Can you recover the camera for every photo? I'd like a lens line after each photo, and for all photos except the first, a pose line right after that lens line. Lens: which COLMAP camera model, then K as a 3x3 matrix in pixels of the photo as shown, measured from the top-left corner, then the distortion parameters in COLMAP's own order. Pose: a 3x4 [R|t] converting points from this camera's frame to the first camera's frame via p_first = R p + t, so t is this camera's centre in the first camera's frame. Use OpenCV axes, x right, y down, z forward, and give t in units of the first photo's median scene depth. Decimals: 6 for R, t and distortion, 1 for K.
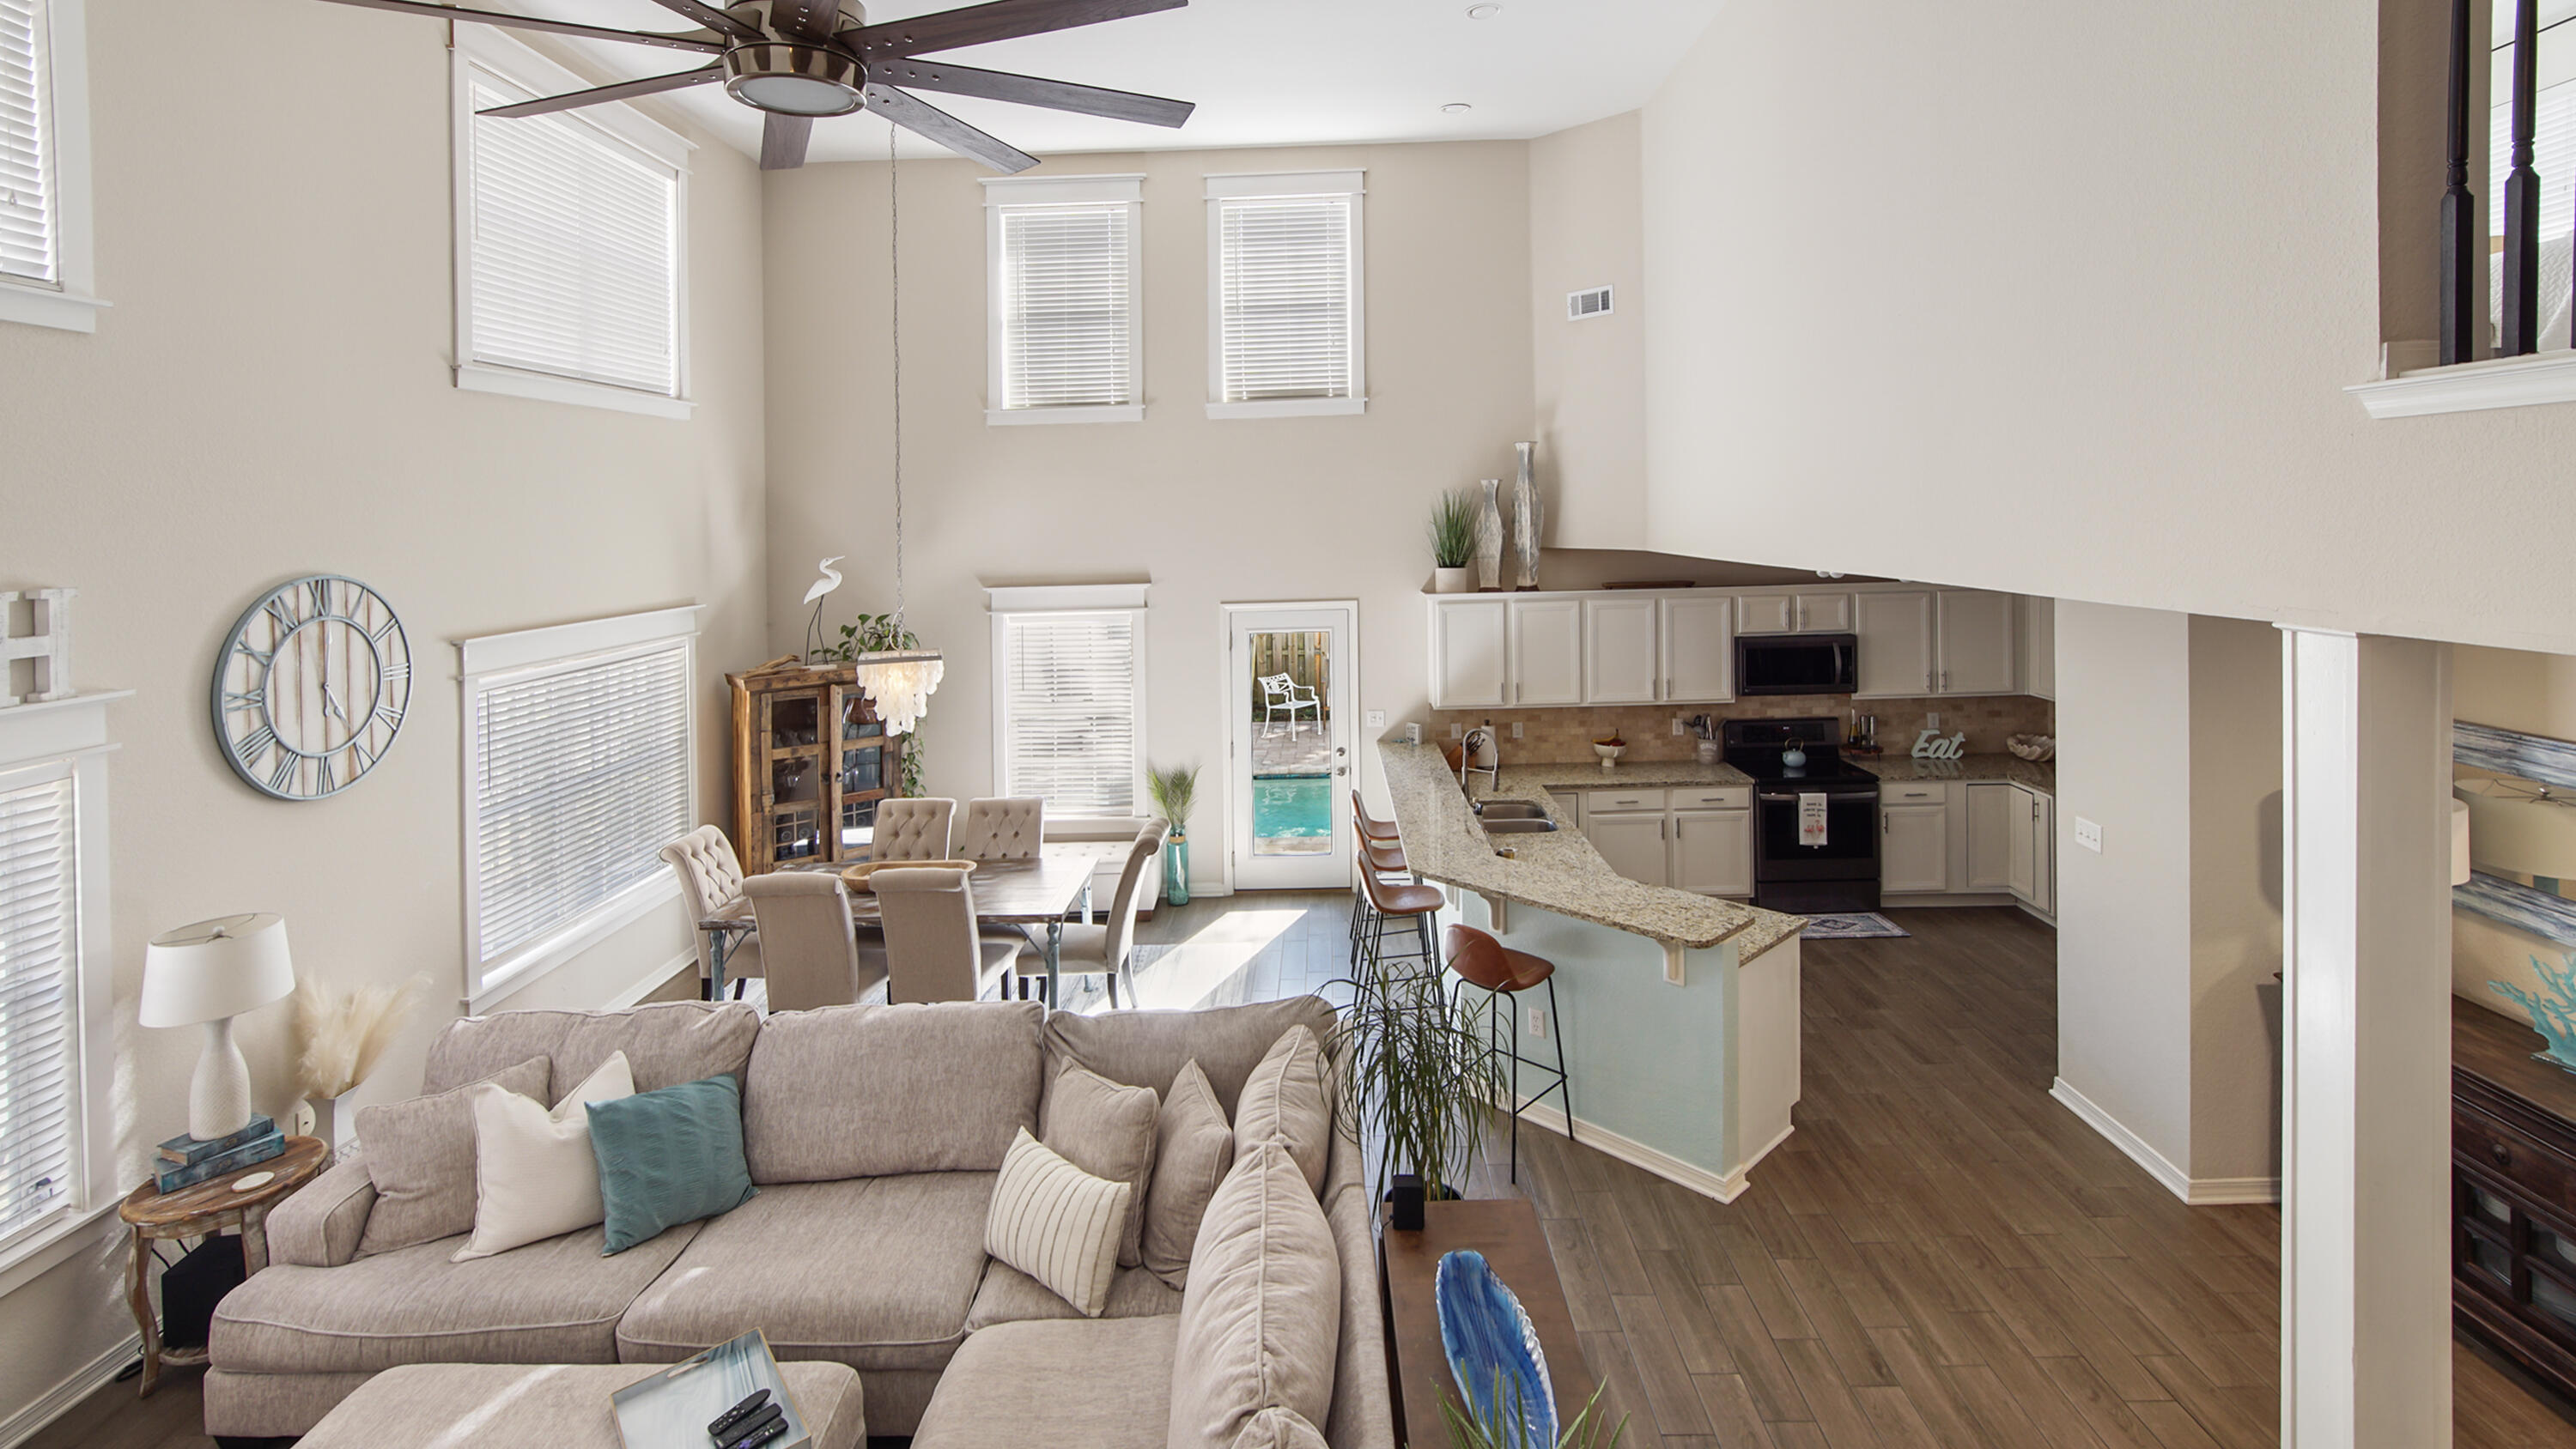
lens RADIAL K [[1138.9, 0, 1345.1], [0, 1138.9, 523.5], [0, 0, 1]] dist [-0.014213, 0.005523]
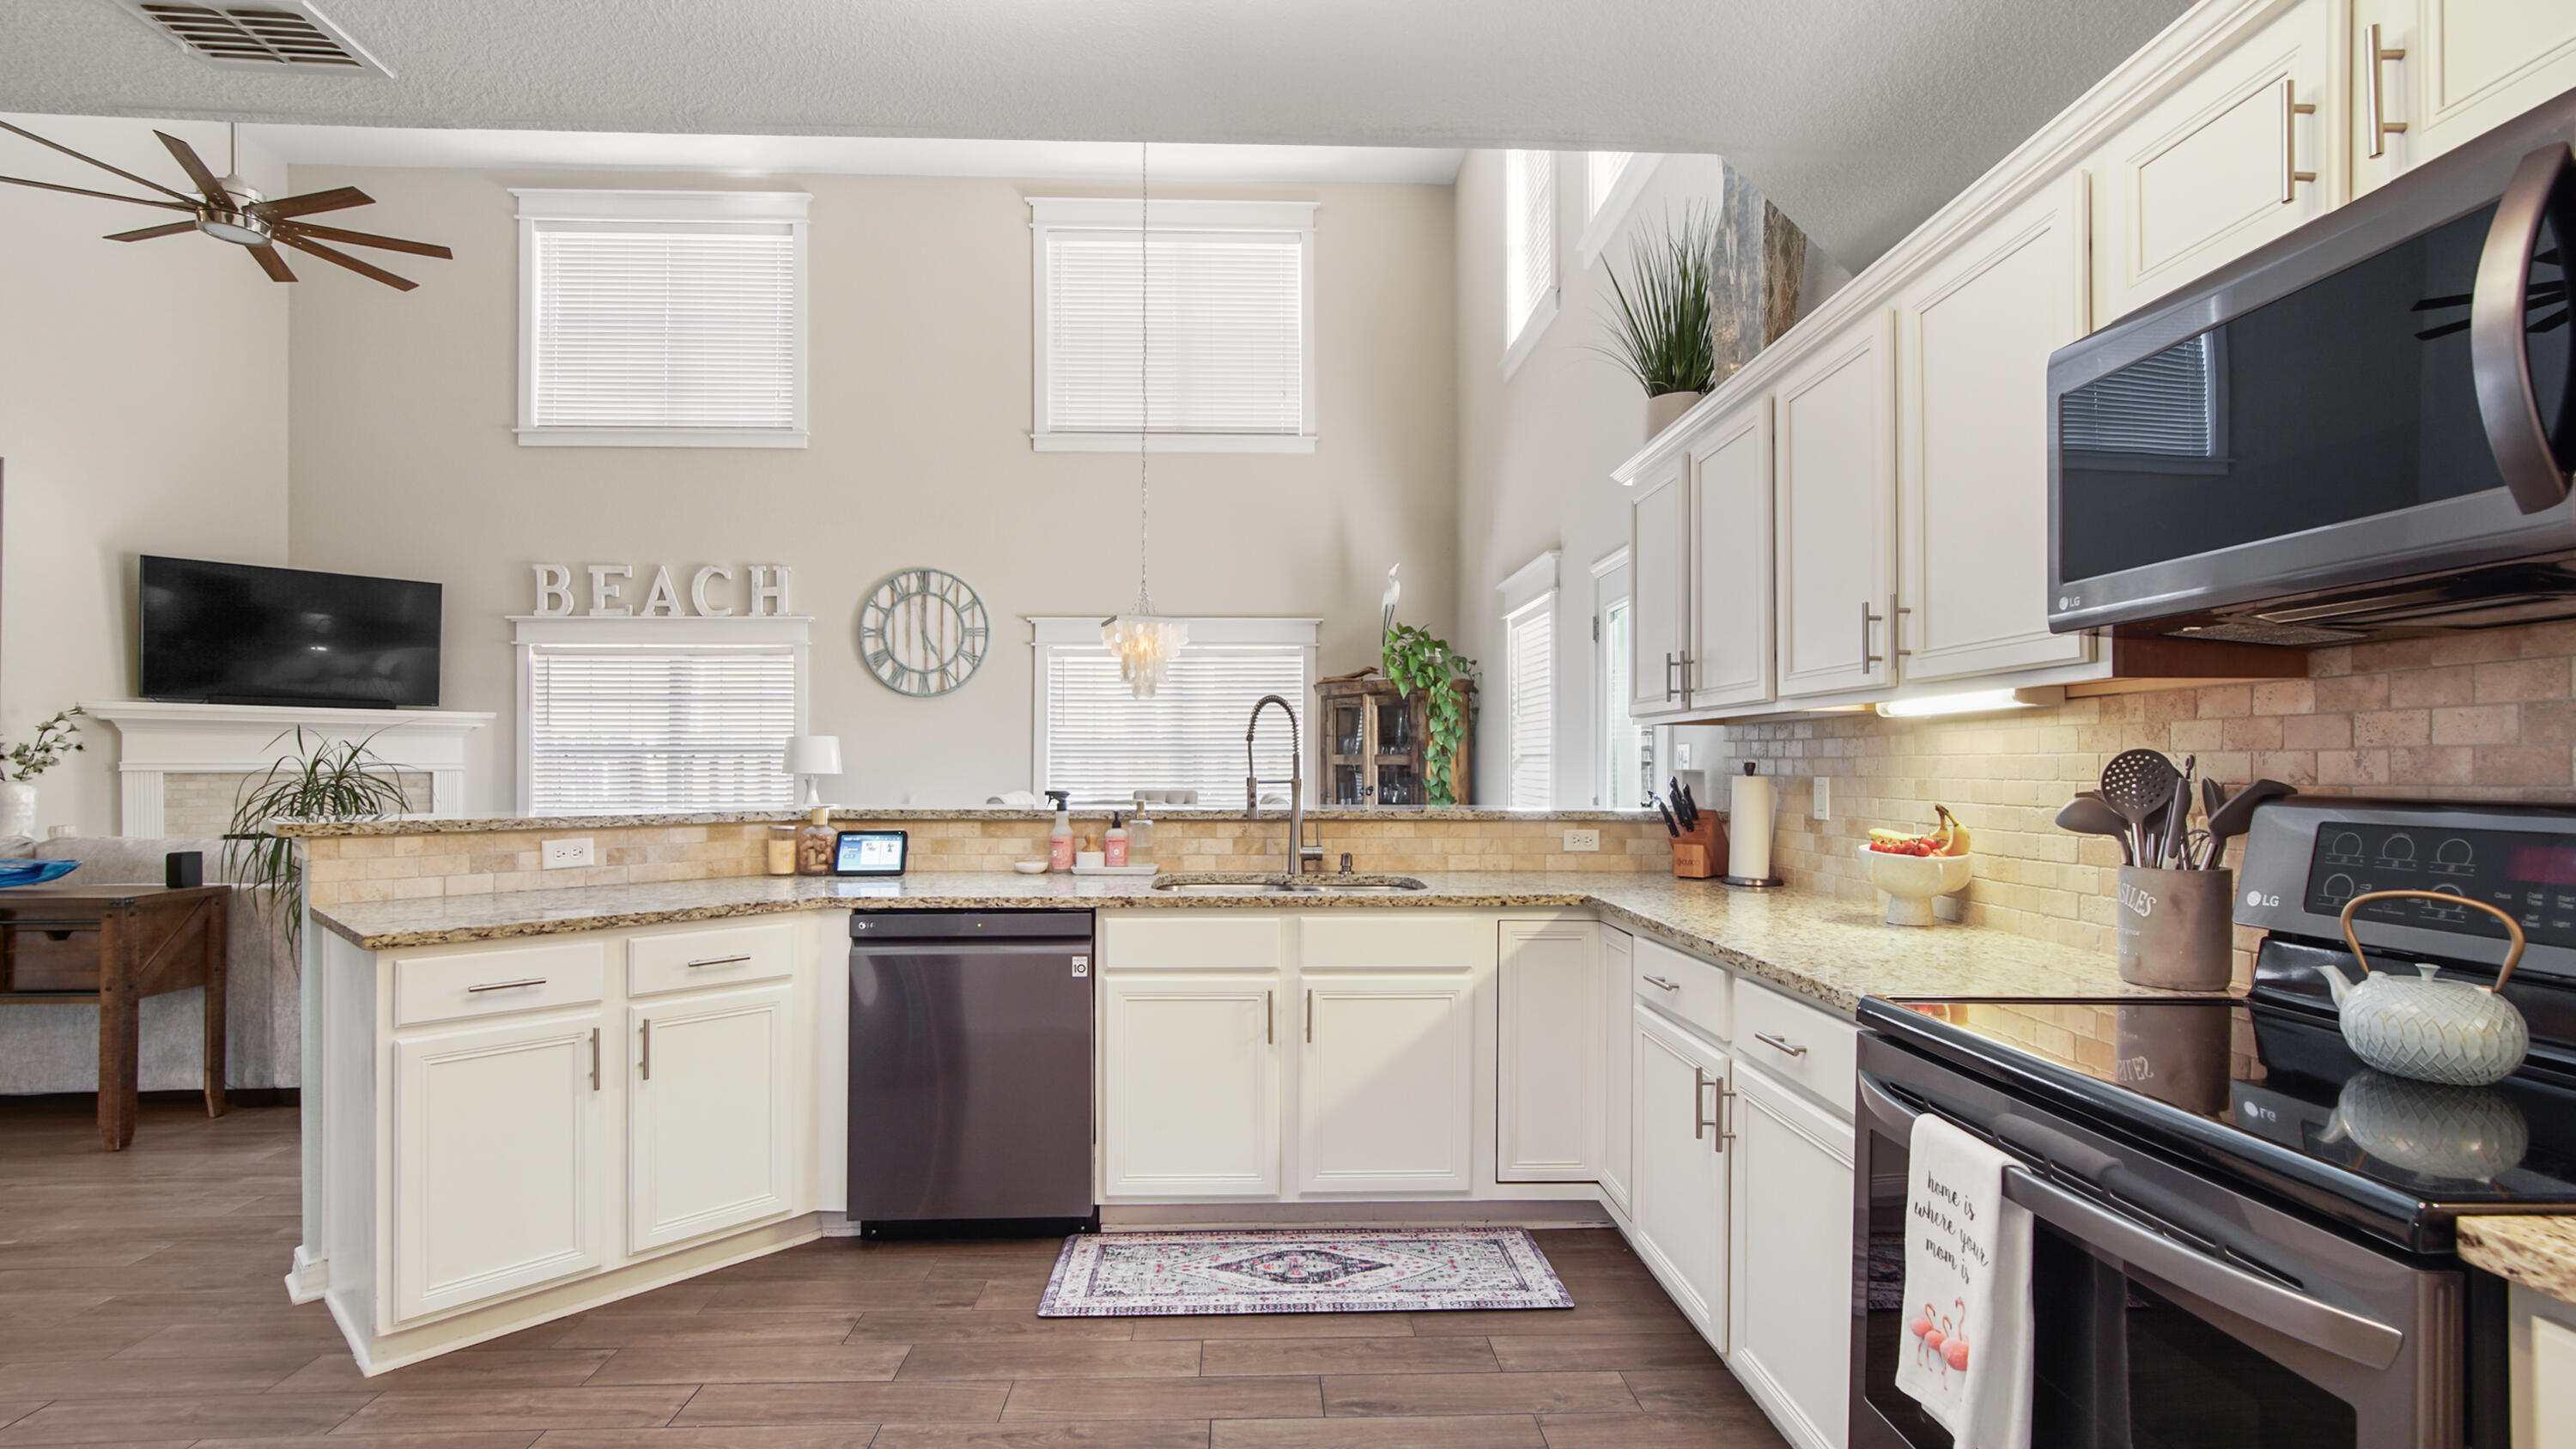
lens RADIAL K [[1138.9, 0, 1286.9], [0, 1138.9, 759.1], [0, 0, 1]] dist [-0.014213, 0.005523]
pose [[0.015785, 0.014322, -0.999773, 0.820970], [-0.012857, 0.999818, 0.014120, 0.289774], [0.999793, 0.012632, 0.015966, 1.445794]]
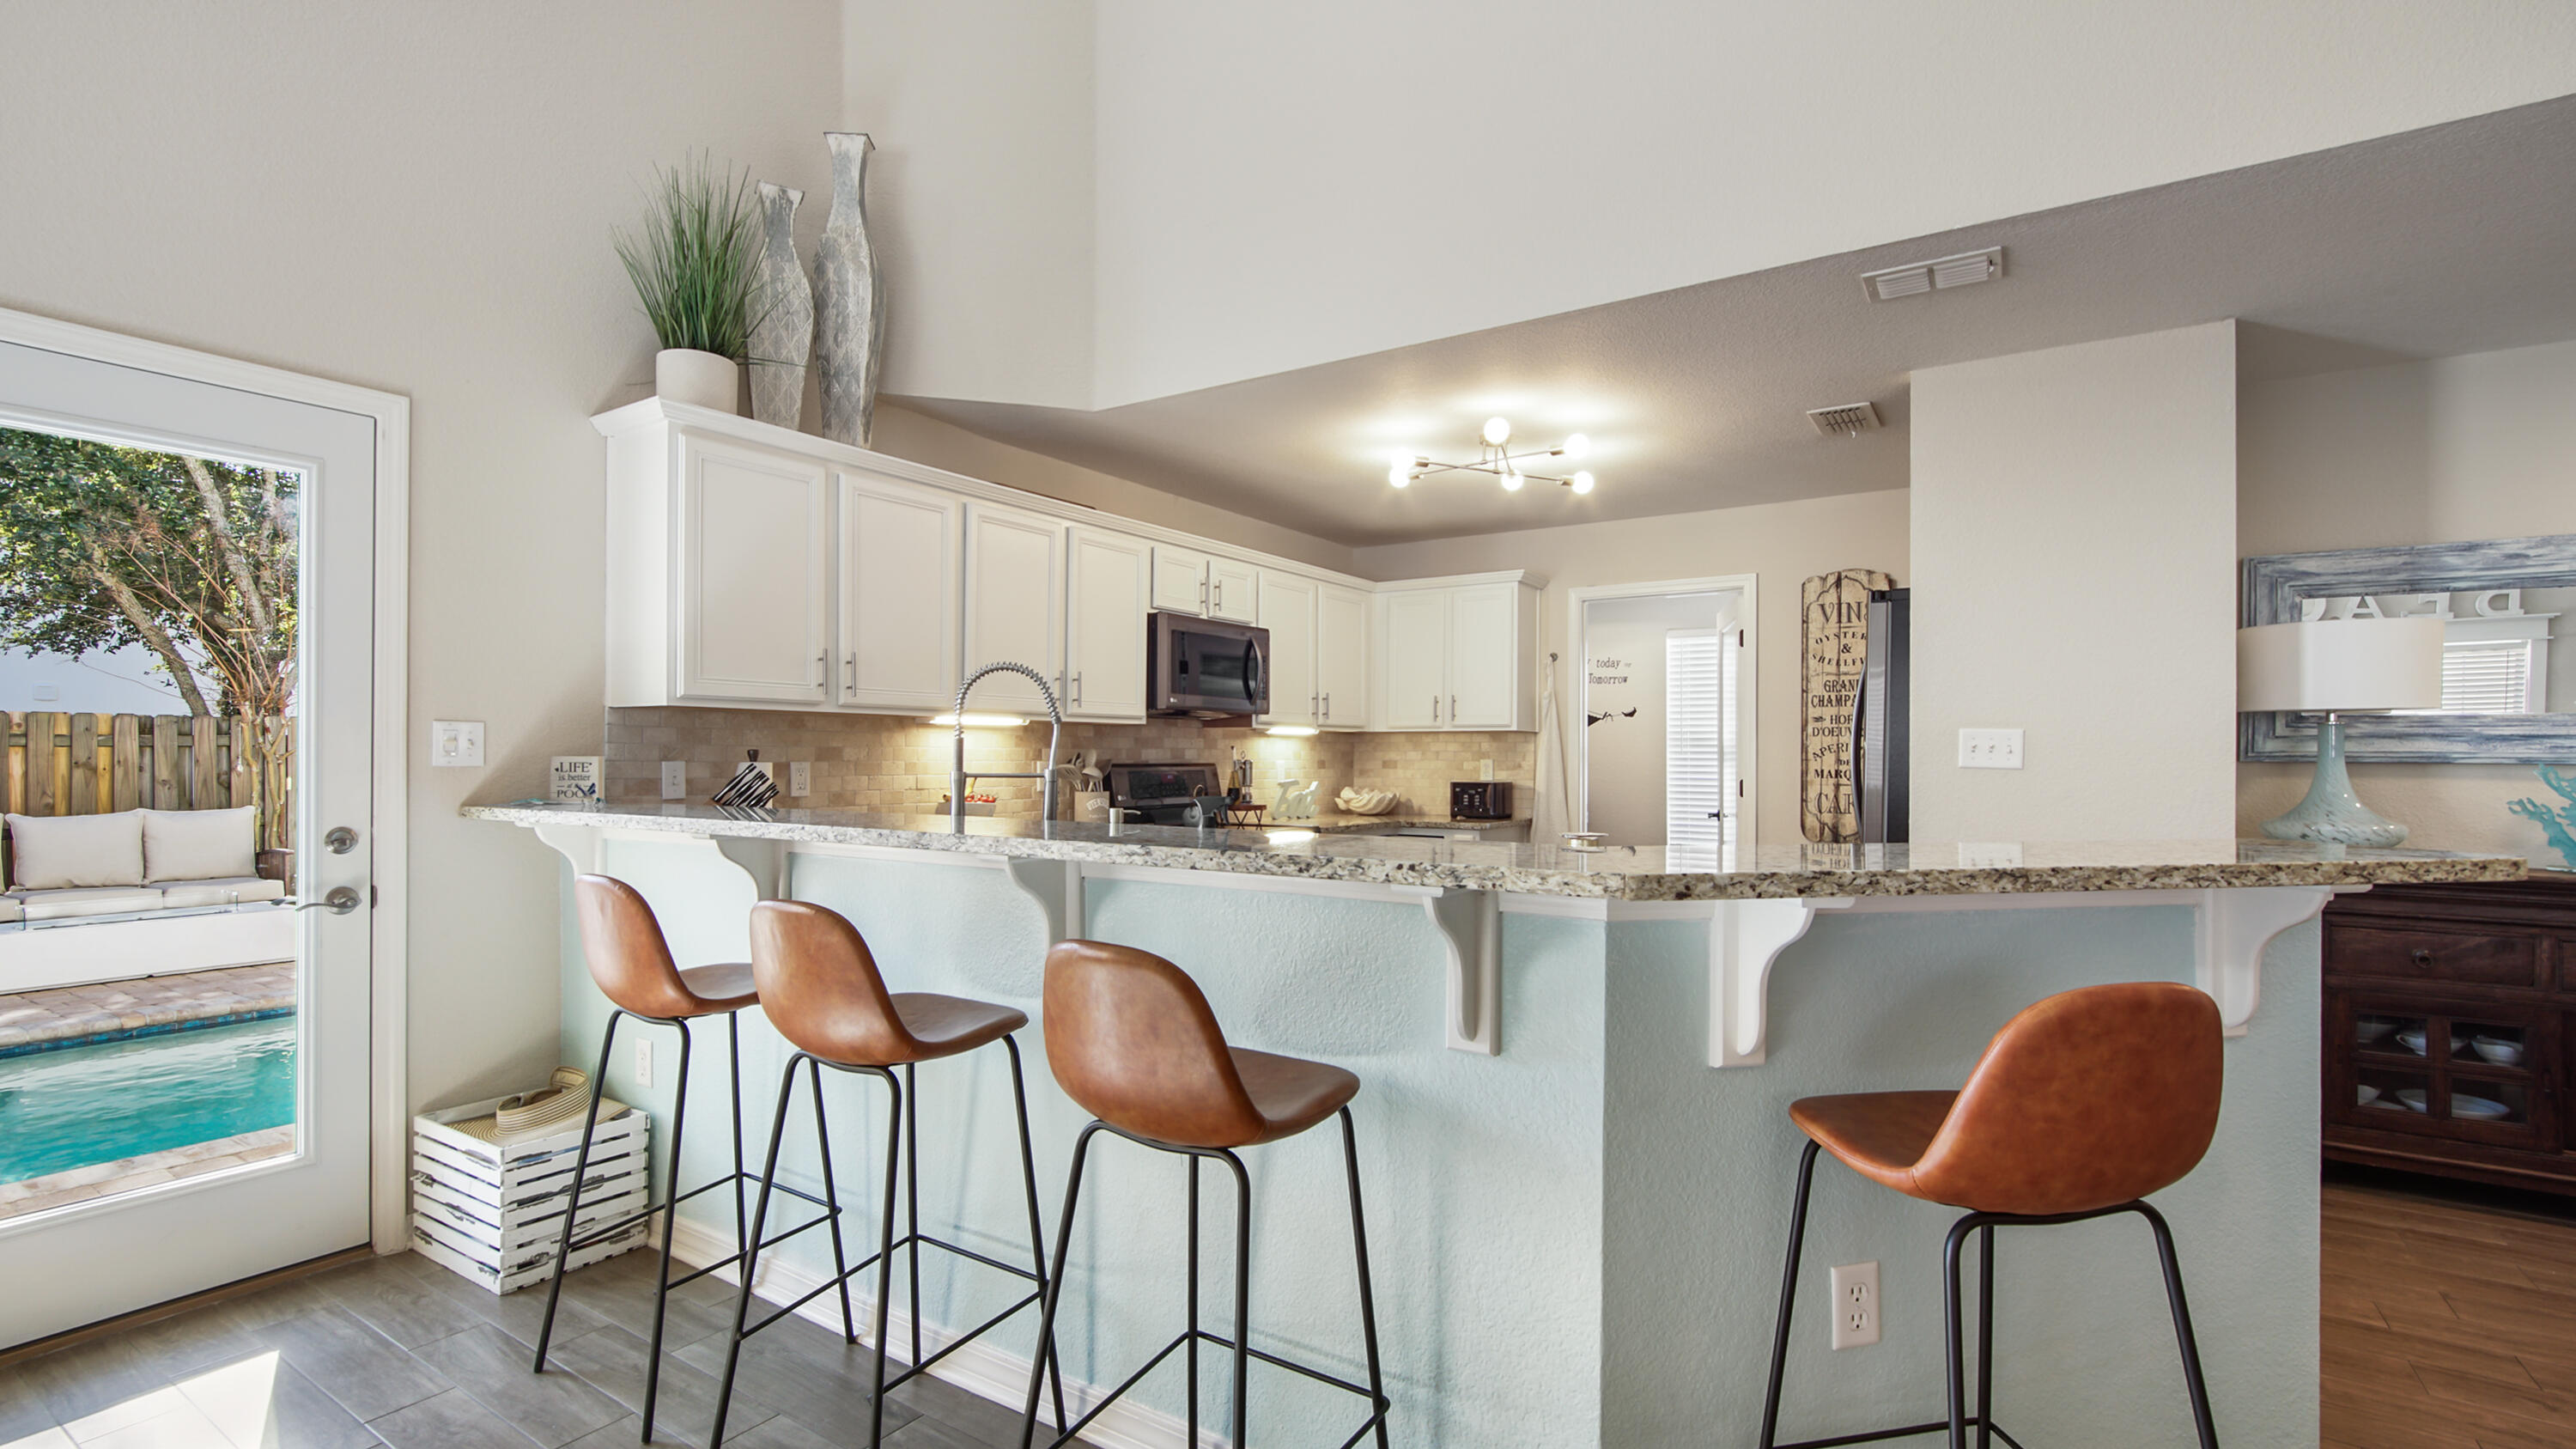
lens RADIAL K [[1139.3, 0, 1289.2], [0, 1139.3, 728.9], [0, 0, 1]] dist [-0.014213, 0.005523]
pose [[0.554748, 0.045196, 0.830790, -0.195004], [-0.009554, 0.998804, -0.047956, 0.317317], [-0.831963, 0.018666, 0.554516, 1.025145]]
